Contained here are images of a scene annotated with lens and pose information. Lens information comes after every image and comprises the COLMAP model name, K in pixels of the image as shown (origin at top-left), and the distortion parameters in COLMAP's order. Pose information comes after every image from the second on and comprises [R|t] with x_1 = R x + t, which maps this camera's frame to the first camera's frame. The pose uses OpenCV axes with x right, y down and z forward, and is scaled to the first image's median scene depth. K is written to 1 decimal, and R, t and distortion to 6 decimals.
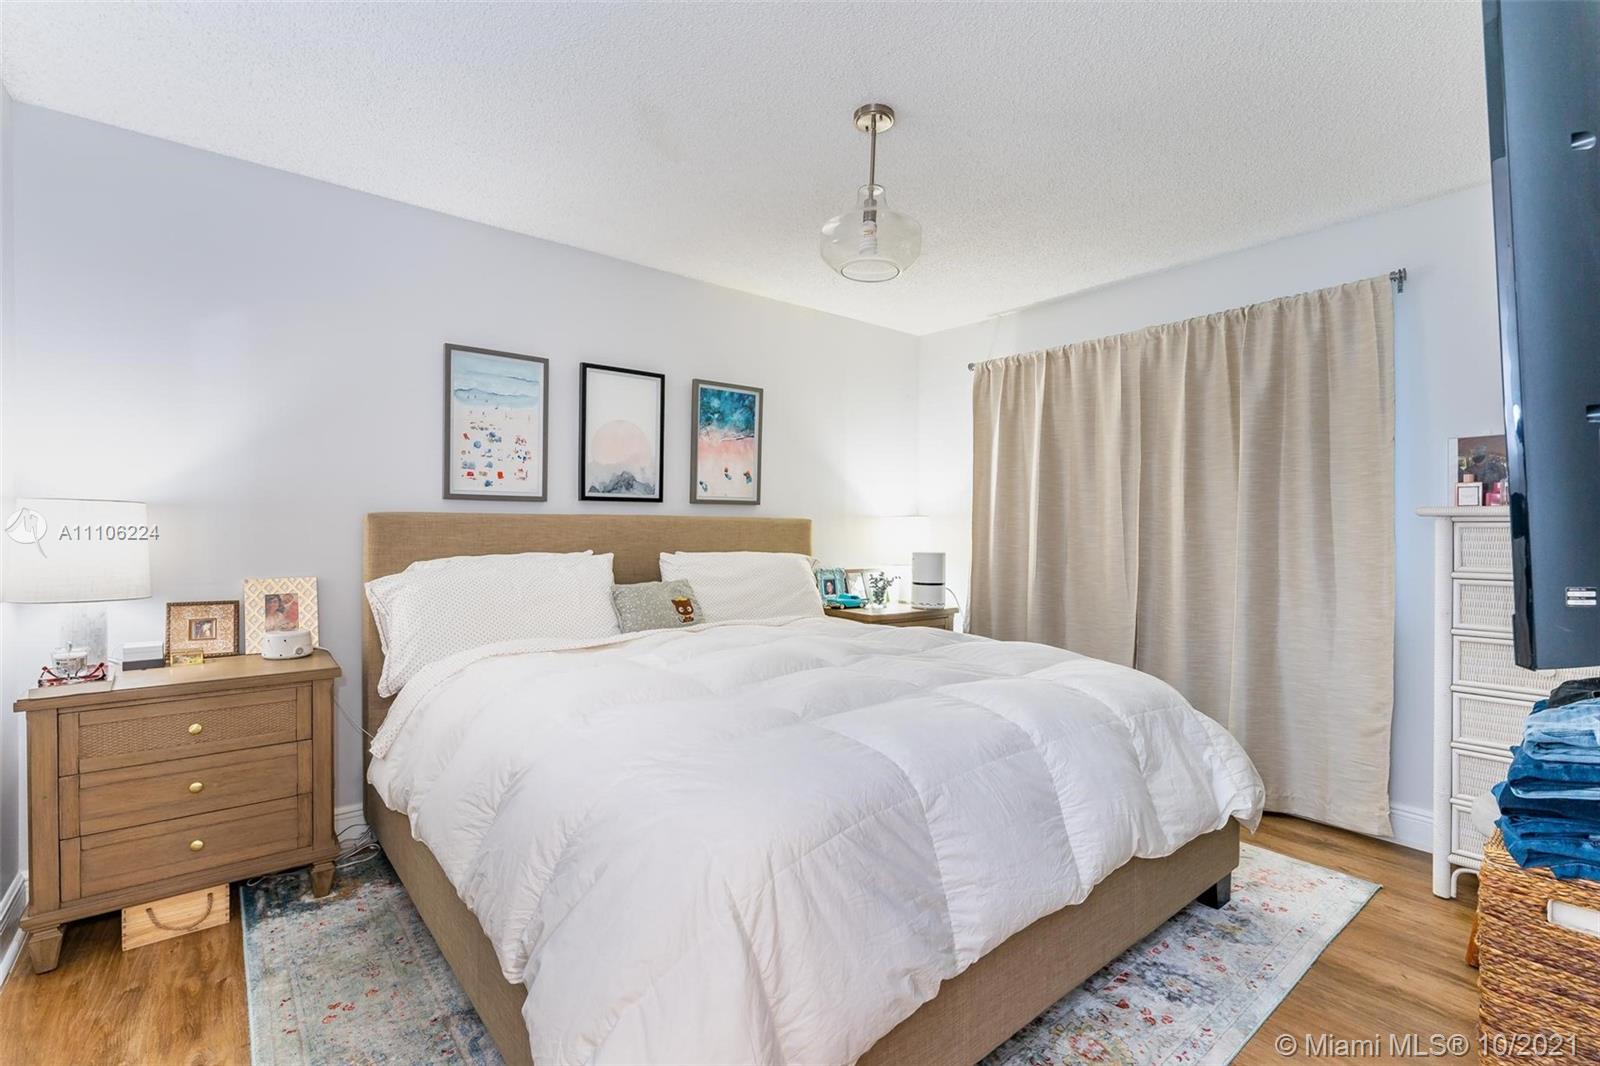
lens RADIAL K [[733.8, 0, 804.7], [0, 733.8, 531.0], [0, 0, 1]] dist [-0.000433, 0.000194]
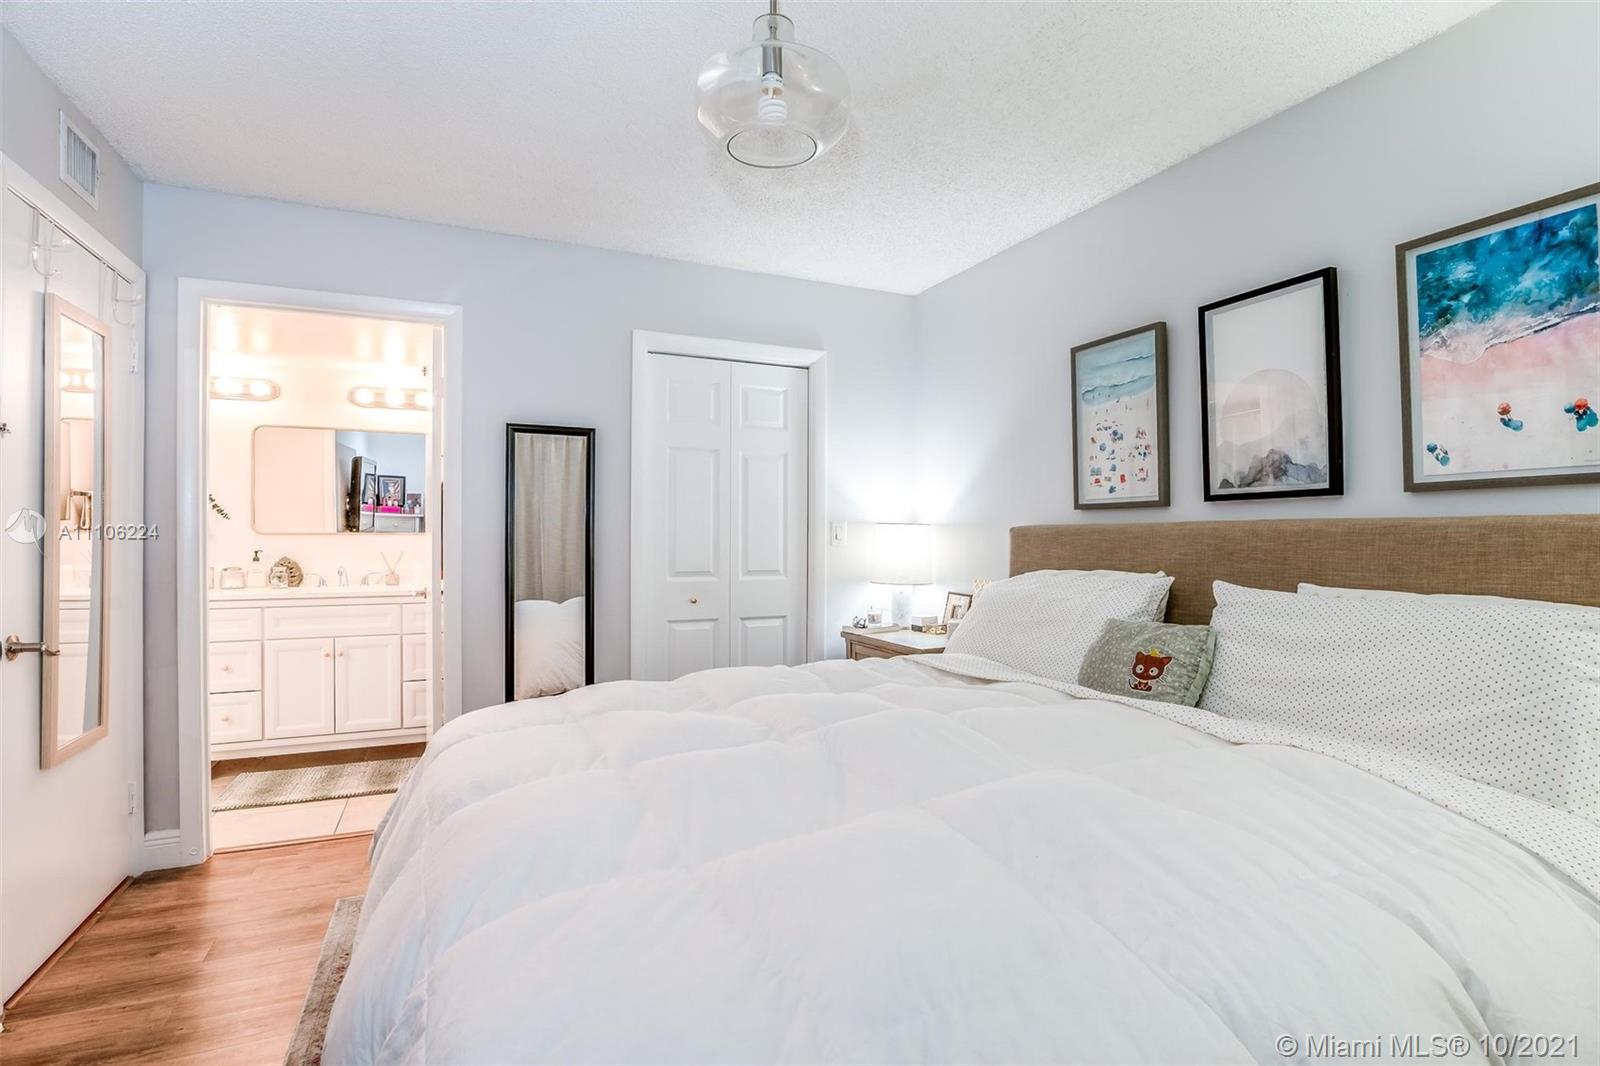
lens RADIAL K [[769.5, 0, 799.1], [0, 769.5, 528.4], [0, 0, 1]] dist [-0.019233, -0.000351]
pose [[-0.261568, -0.015660, -0.965058, 0.498750], [-0.007384, 0.999872, -0.014224, -0.002405], [0.965157, 0.003406, -0.261650, 0.803506]]
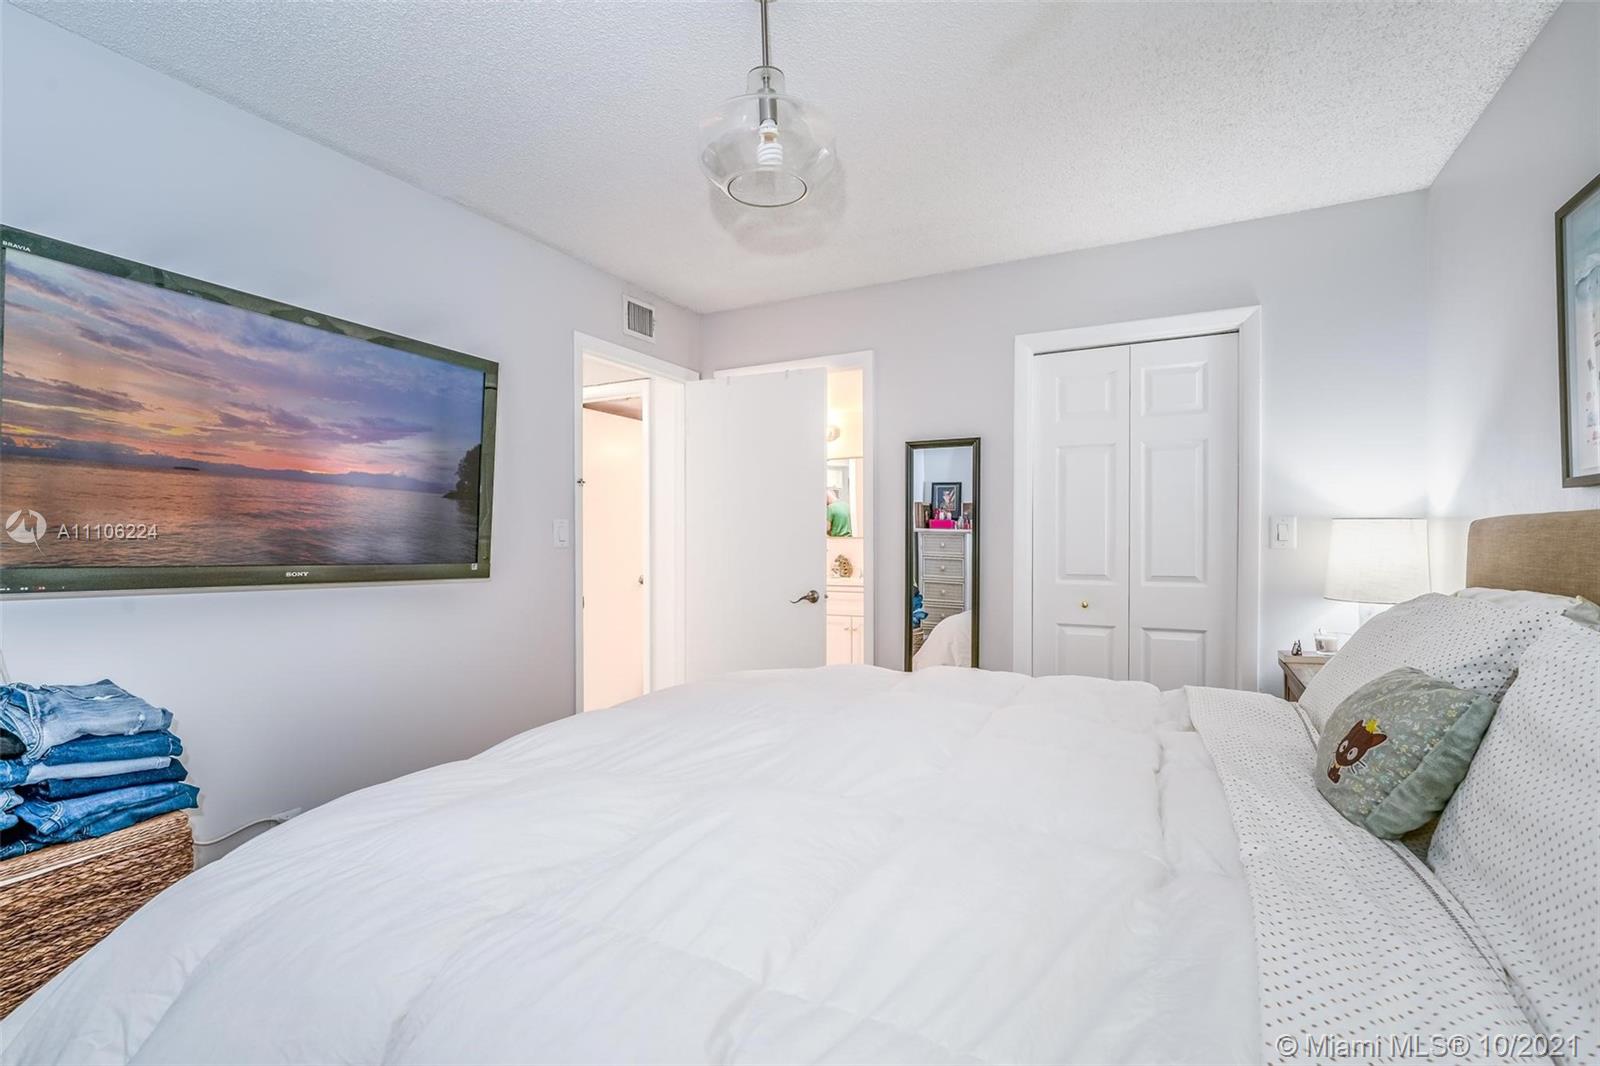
lens RADIAL K [[733.8, 0, 804.7], [0, 733.8, 531.0], [0, 0, 1]] dist [-0.000433, 0.000194]
pose [[-0.919482, -0.006905, -0.393072, 0.230025], [-0.002940, 0.999939, -0.010688, -0.002620], [0.393121, -0.008671, -0.919446, 1.127293]]
